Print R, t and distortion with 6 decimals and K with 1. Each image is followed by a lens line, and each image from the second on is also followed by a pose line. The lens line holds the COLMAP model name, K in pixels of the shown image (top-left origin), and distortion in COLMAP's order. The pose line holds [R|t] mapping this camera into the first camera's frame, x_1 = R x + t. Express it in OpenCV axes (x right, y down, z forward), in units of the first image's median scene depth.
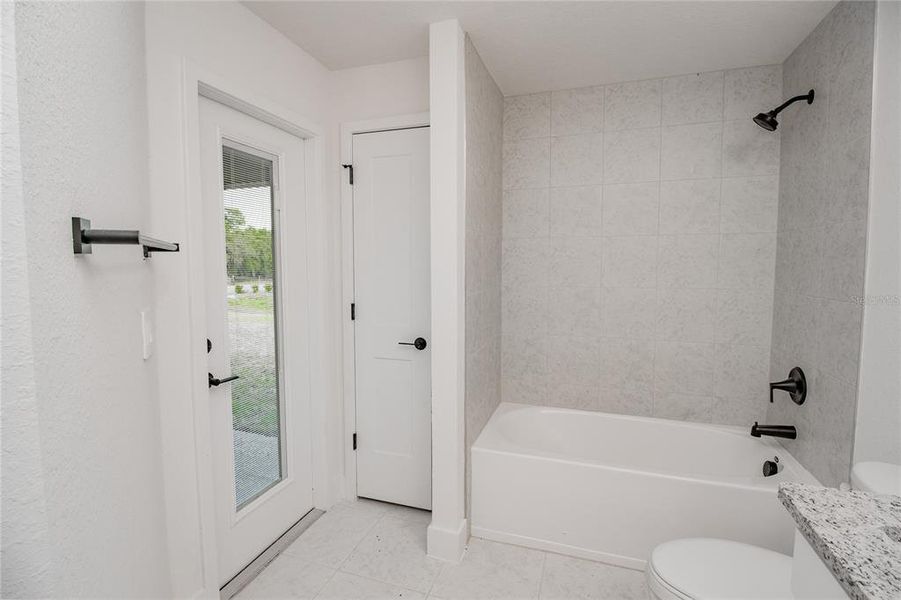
lens RADIAL K [[420.6, 0, 450.5], [0, 420.6, 289.9], [0, 0, 1]] dist [0.017201, -0.023734]
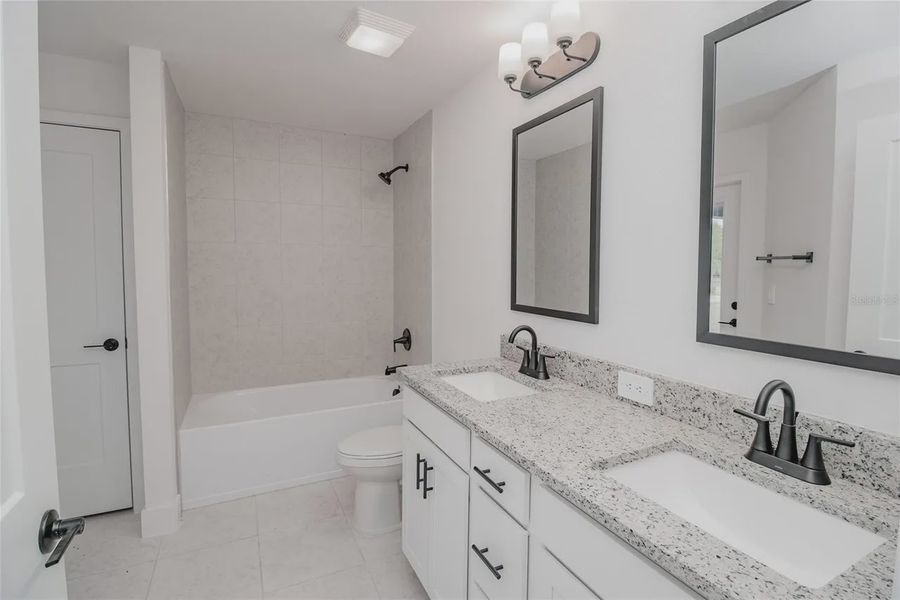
lens RADIAL K [[420.1, 0, 450.0], [0, 420.1, 289.9], [0, 0, 1]] dist [0.017201, -0.023734]
pose [[0.706089, -0.033996, 0.707306, -0.221816], [0.039353, 0.999187, 0.008740, 0.023542], [-0.707028, 0.021664, 0.706853, -0.296696]]
